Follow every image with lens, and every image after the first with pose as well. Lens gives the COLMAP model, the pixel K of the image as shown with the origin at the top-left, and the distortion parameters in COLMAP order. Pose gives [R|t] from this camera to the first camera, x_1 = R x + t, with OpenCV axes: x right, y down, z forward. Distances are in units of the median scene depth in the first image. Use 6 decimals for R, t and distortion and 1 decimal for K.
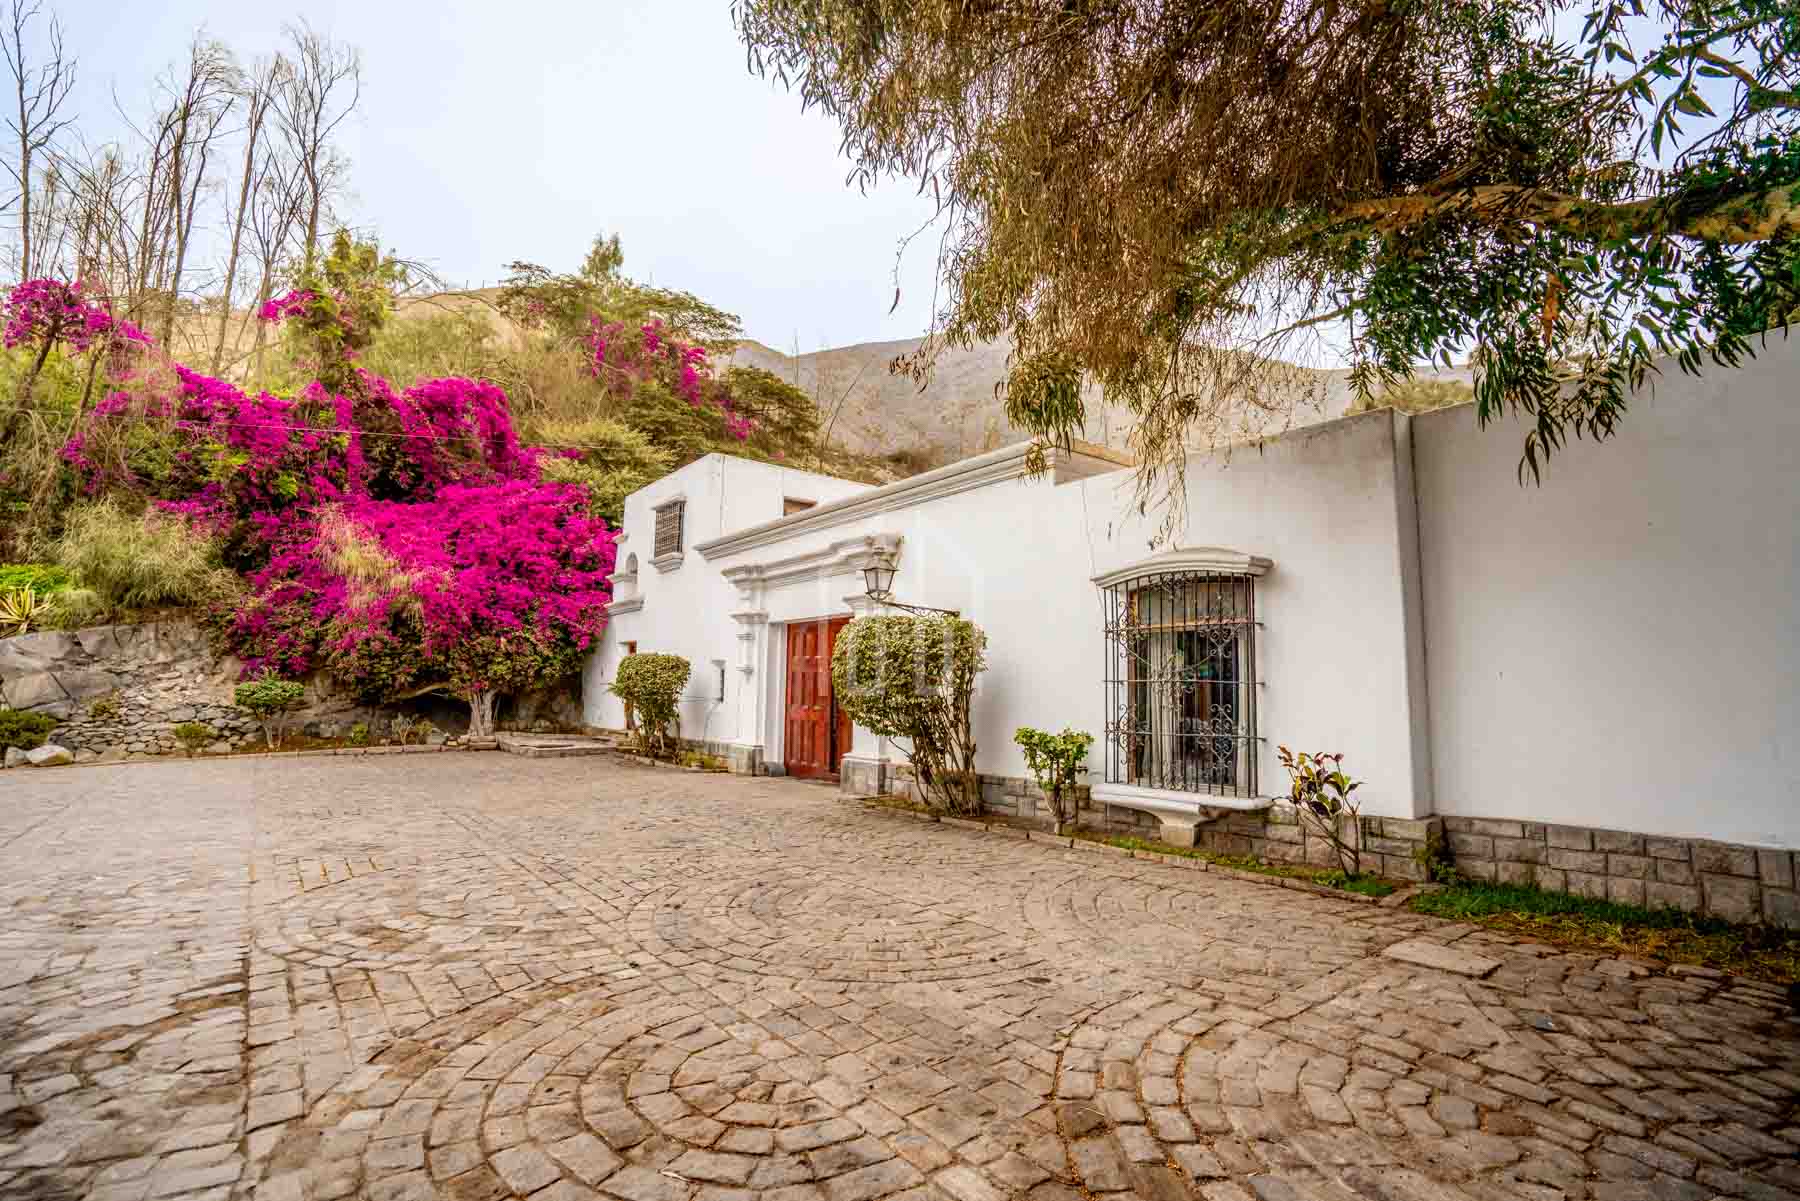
lens RADIAL K [[824.0, 0, 900.0], [0, 824.0, 600.5], [0, 0, 1]] dist [-0.059199, 0.022435]
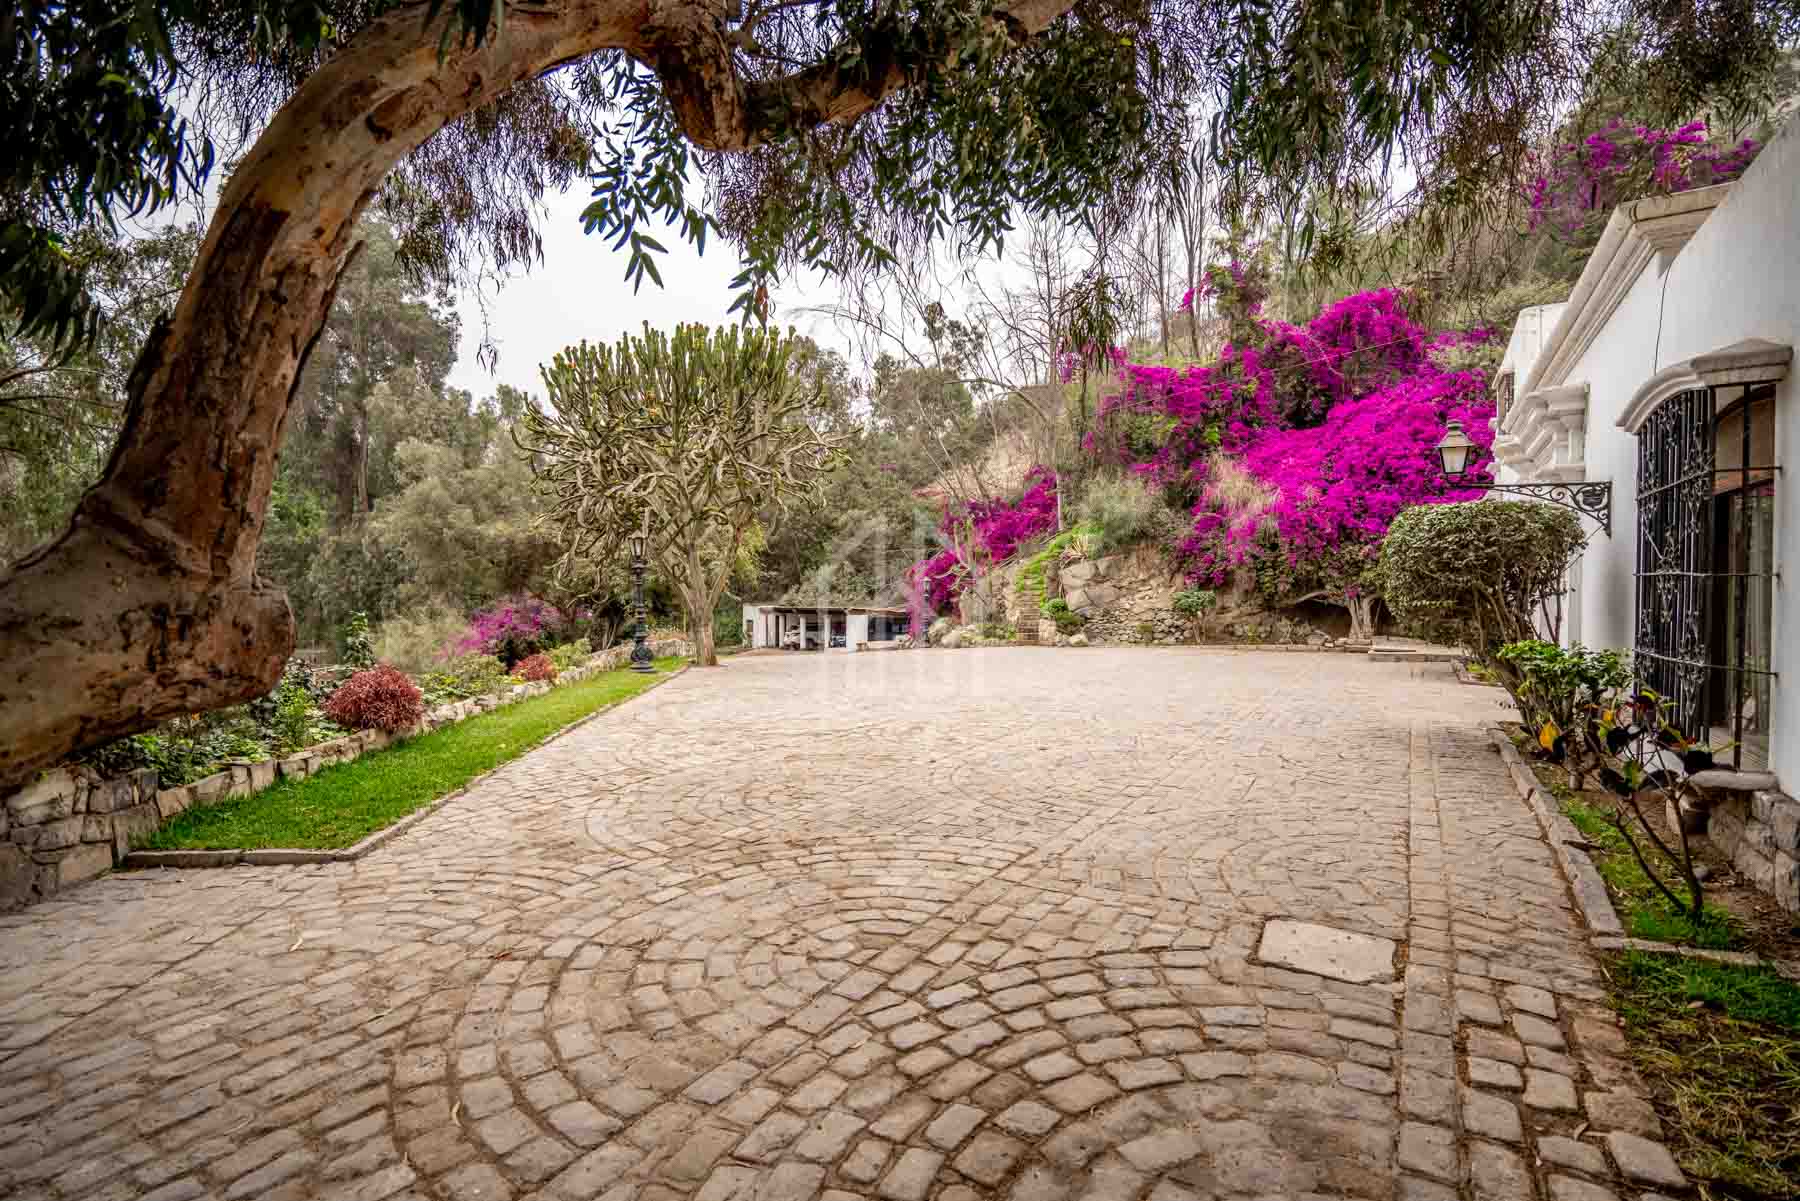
lens RADIAL K [[824.0, 0, 900.0], [0, 824.0, 600.5], [0, 0, 1]] dist [-0.059199, 0.022435]
pose [[0.332517, -0.001907, -0.943095, 0.305976], [0.109571, 0.993304, 0.036624, 0.013831], [0.936711, -0.115514, 0.330499, 0.104803]]
